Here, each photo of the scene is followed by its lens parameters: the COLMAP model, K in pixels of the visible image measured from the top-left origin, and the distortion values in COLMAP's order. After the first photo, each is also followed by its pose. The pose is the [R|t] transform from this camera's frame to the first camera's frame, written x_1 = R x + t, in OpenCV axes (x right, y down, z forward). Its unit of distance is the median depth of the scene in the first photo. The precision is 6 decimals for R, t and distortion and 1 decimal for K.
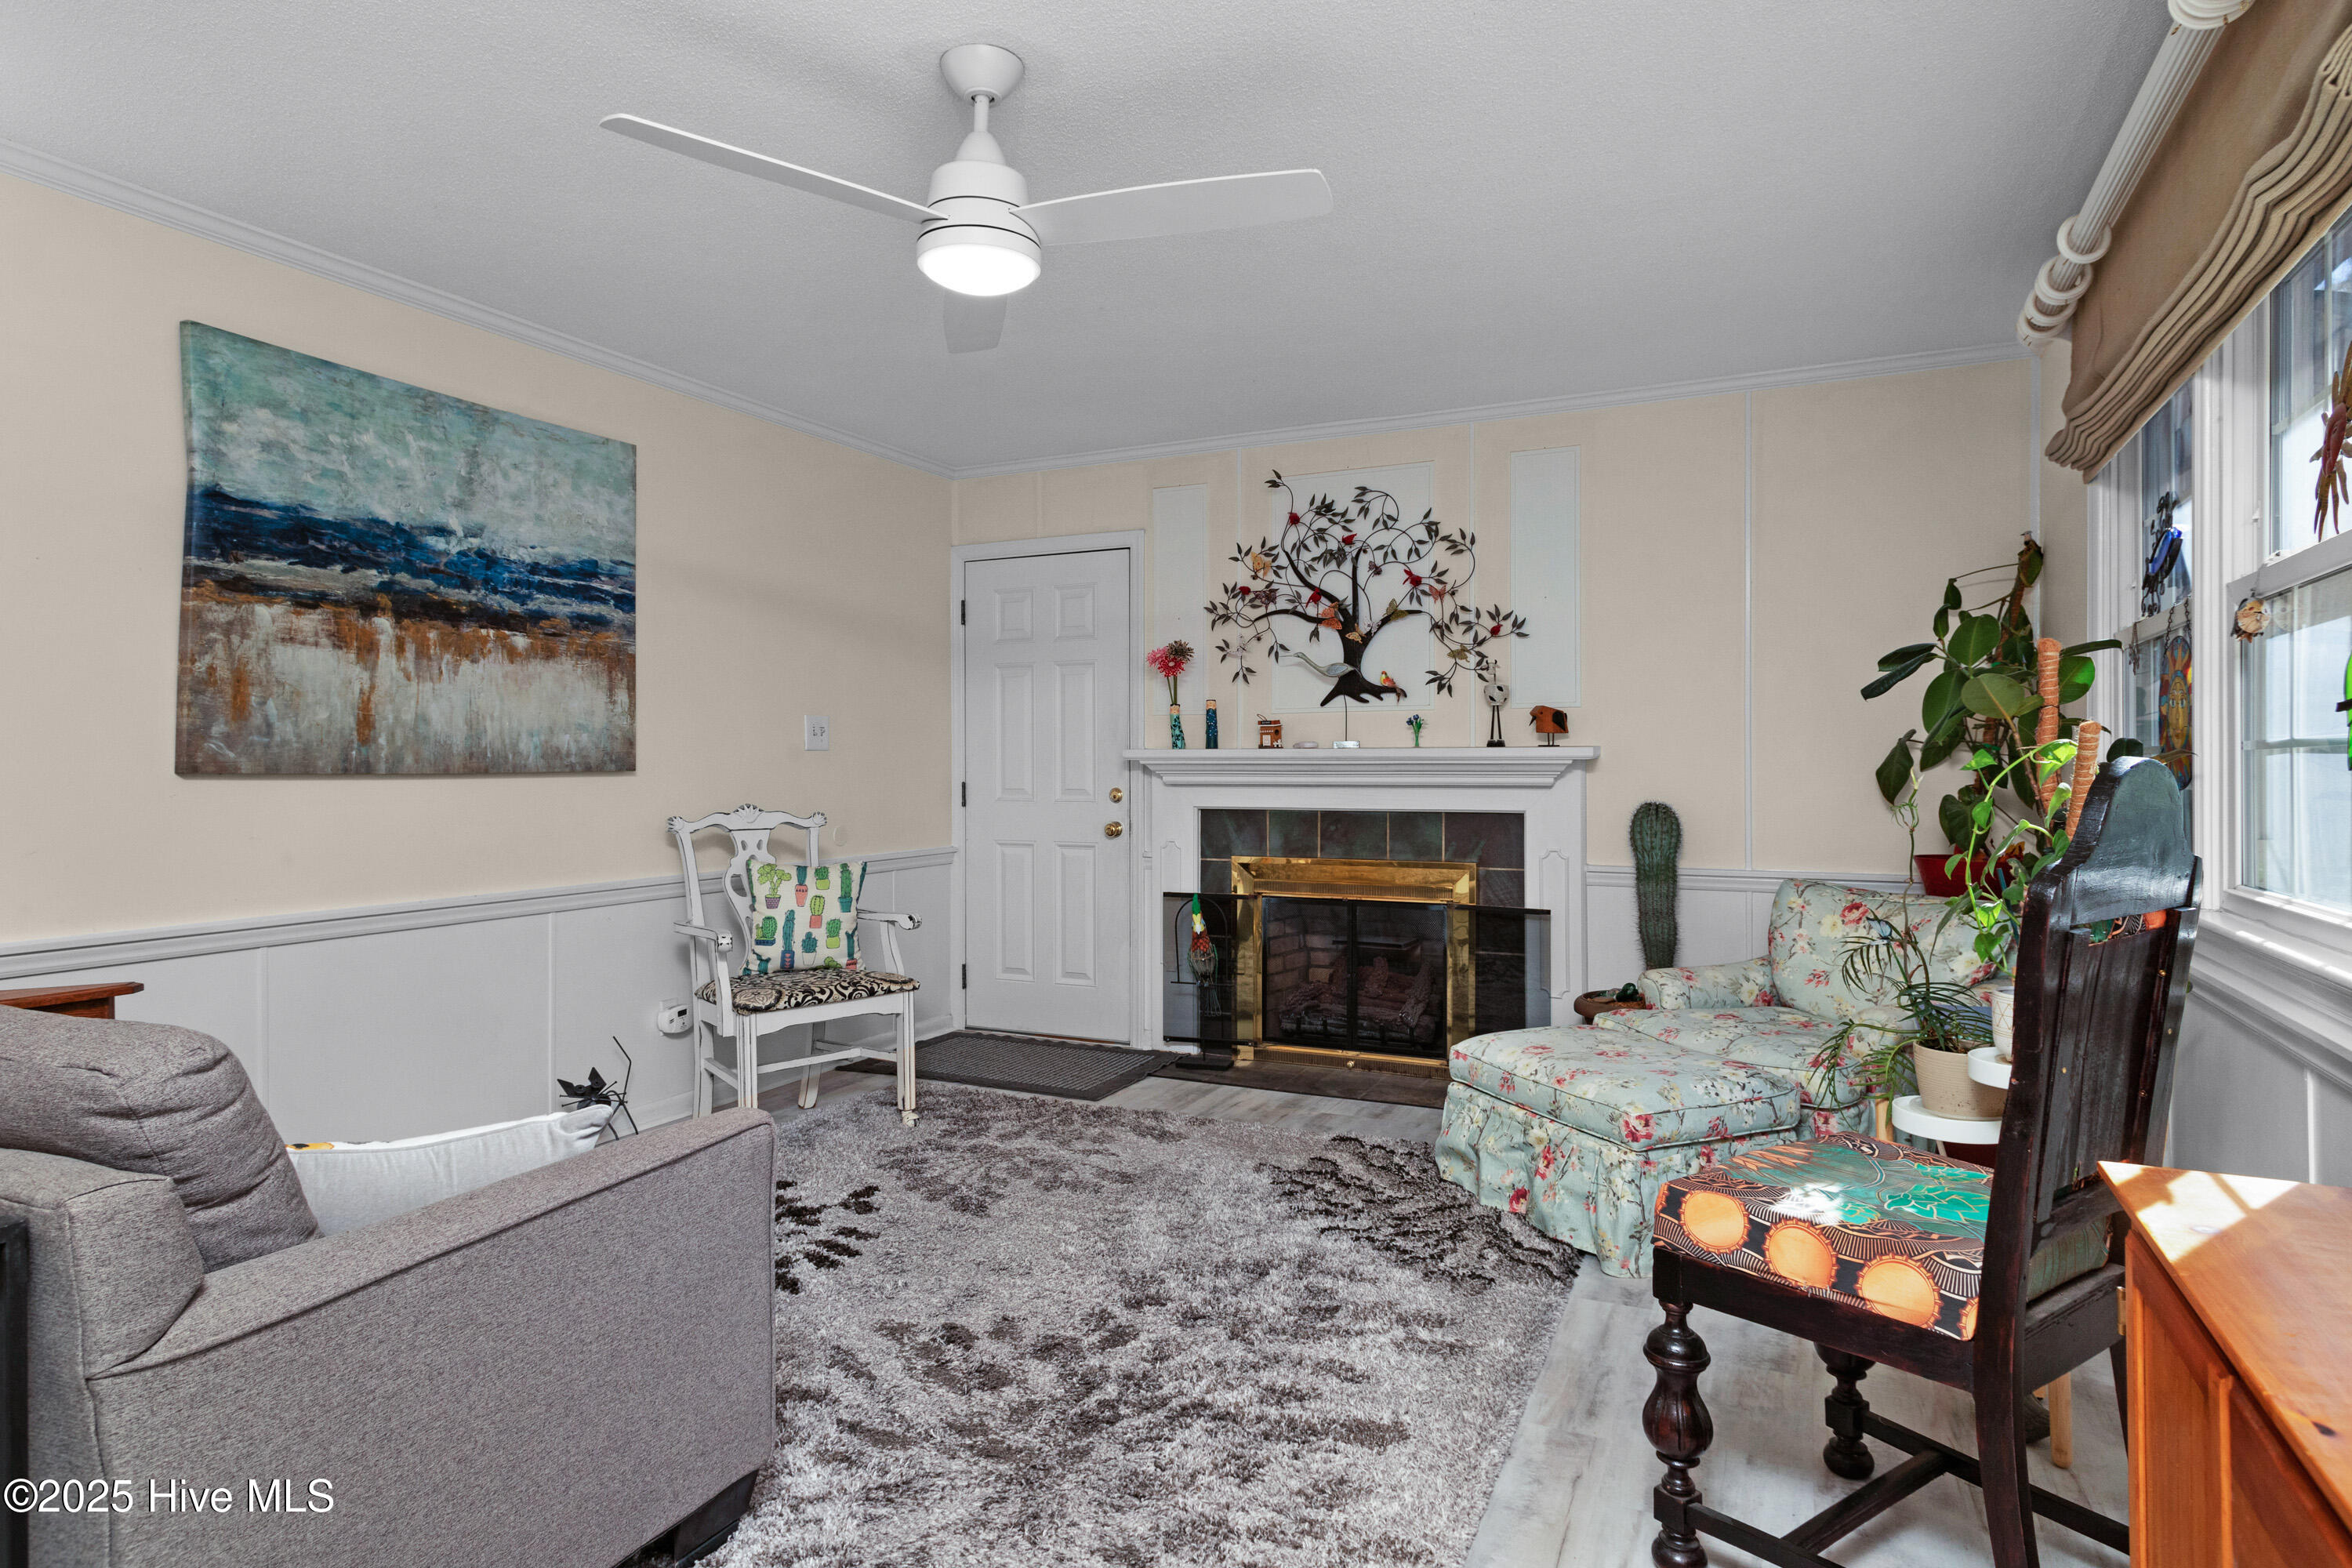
lens RADIAL K [[1320.3, 0, 1175.7], [0, 1320.3, 777.3], [0, 0, 1]] dist [0.026846, -0.005051]
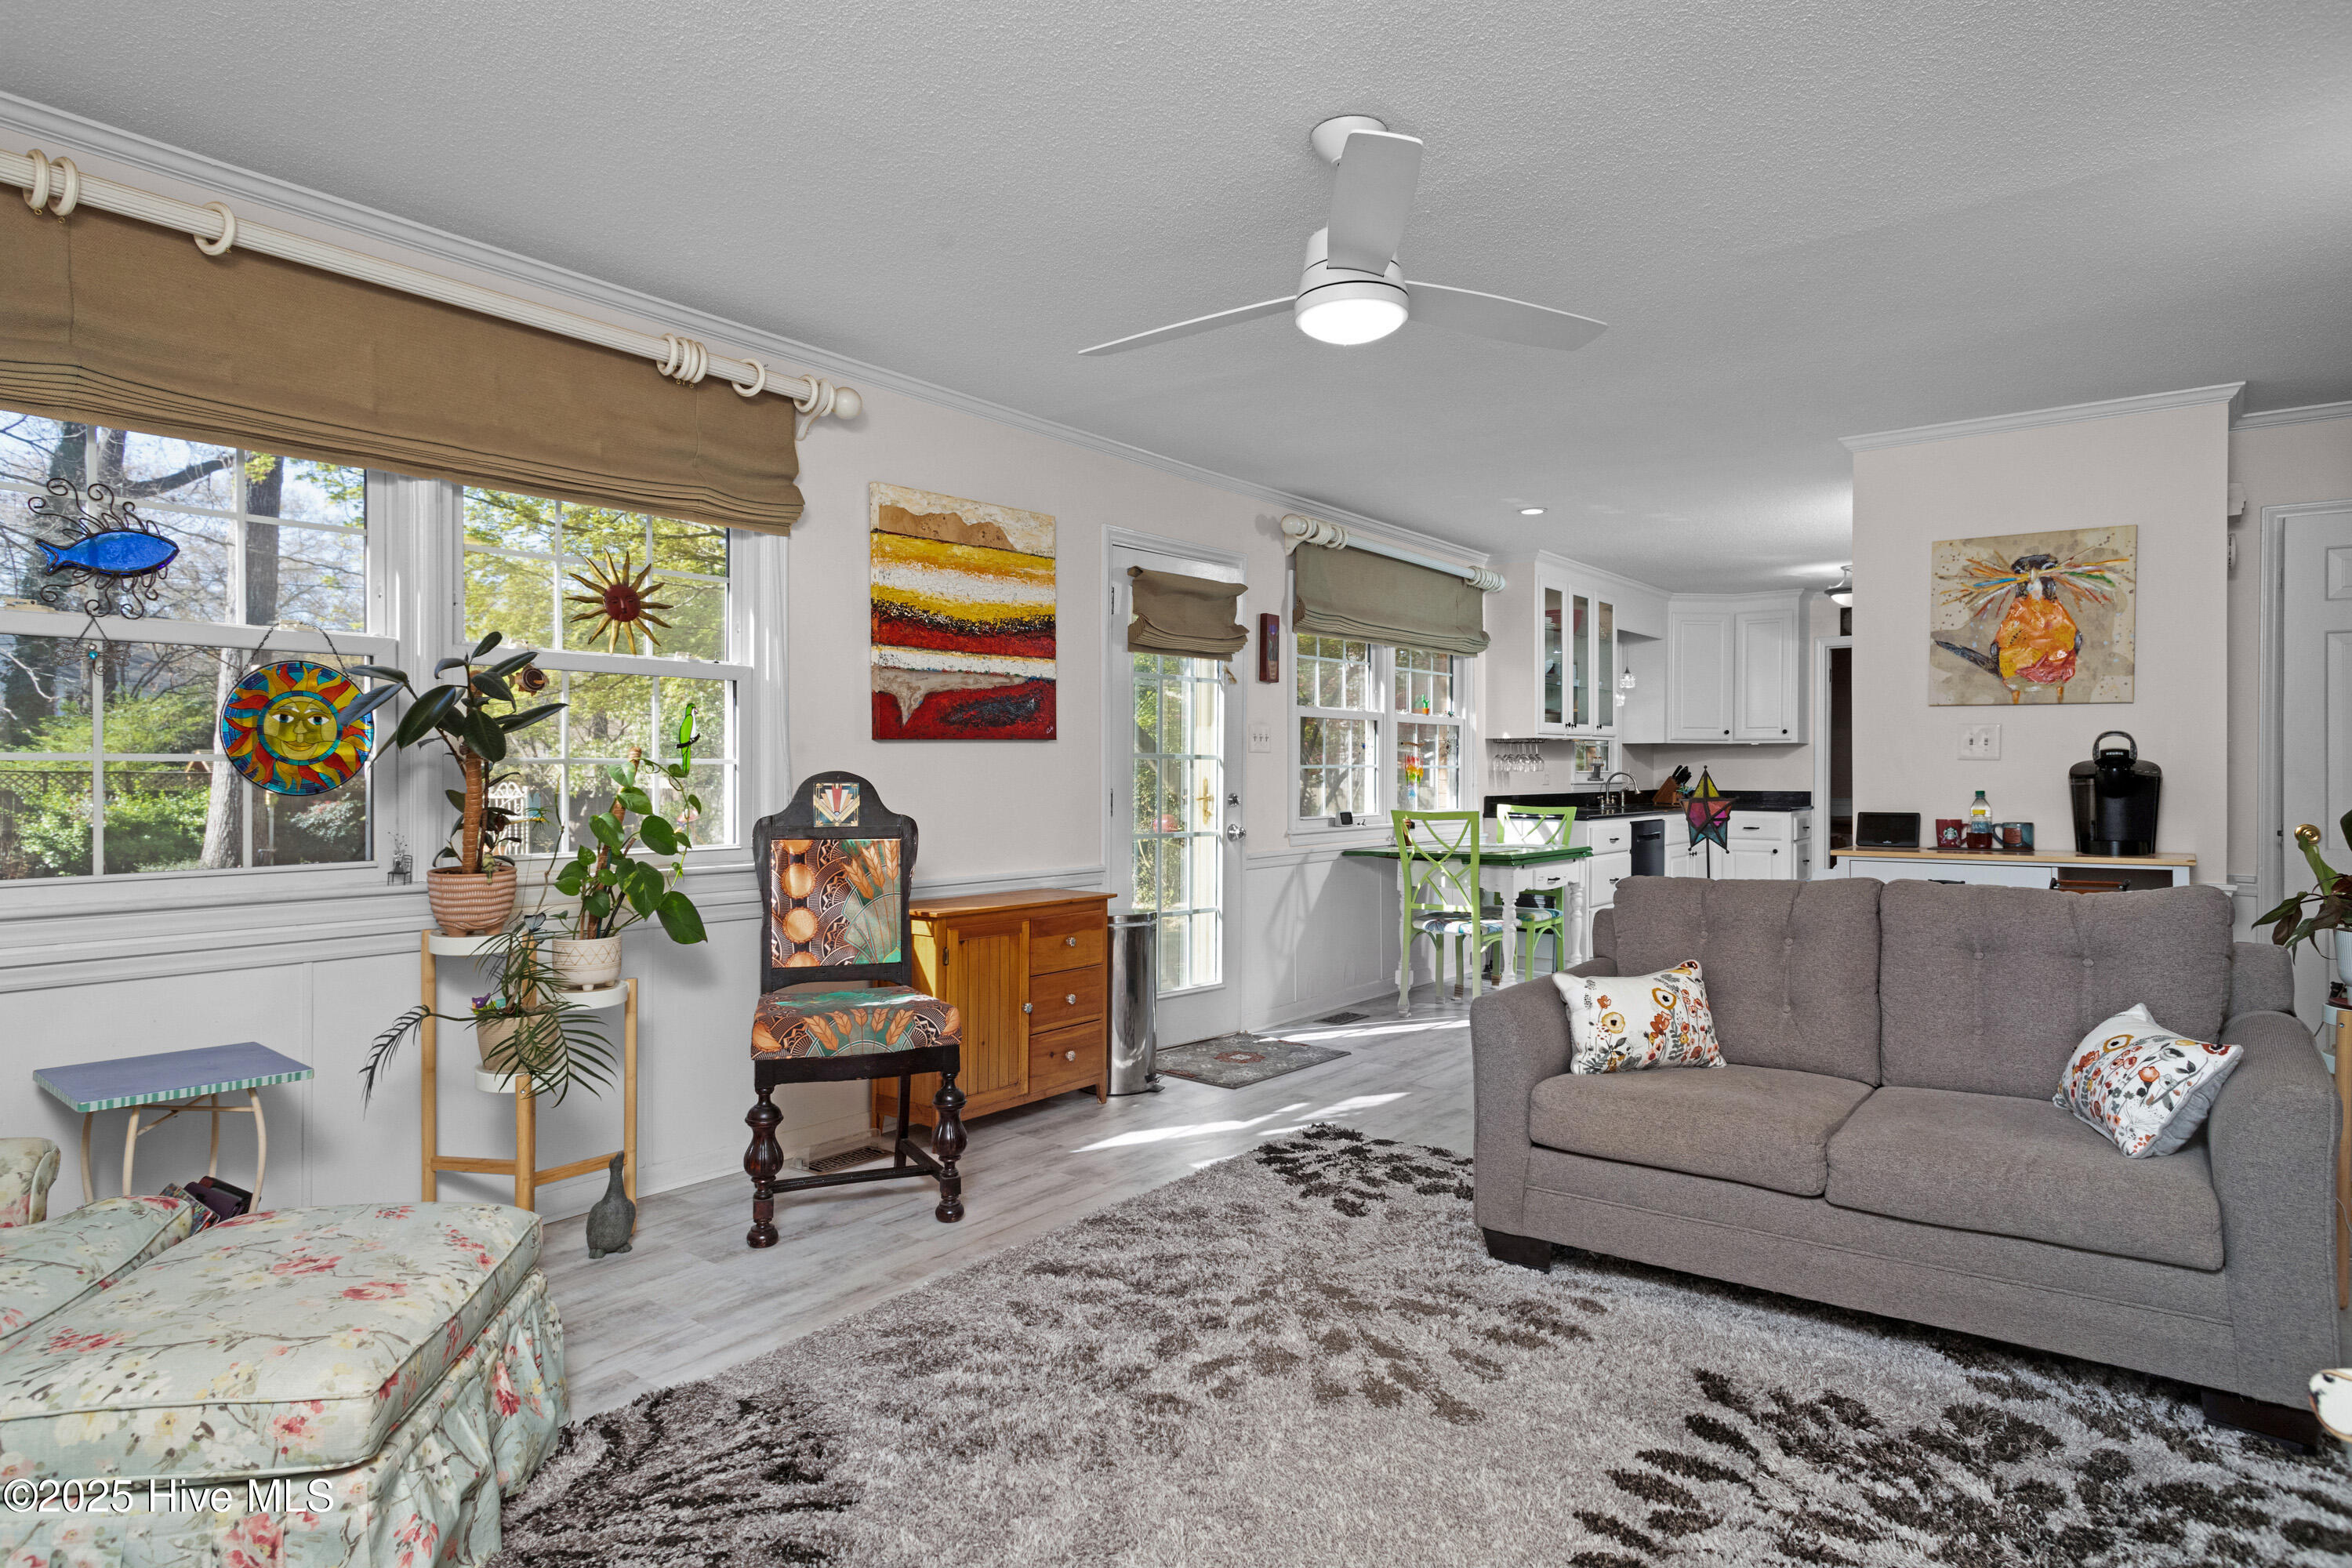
lens RADIAL K [[1320.3, 0, 1176.9], [0, 1320.3, 771.5], [0, 0, 1]] dist [0.026846, -0.005051]
pose [[-0.974814, 0.007599, 0.222889, -0.233296], [0.009952, 0.999906, 0.009437, -0.017982], [-0.222797, 0.011417, -0.974798, 1.912121]]
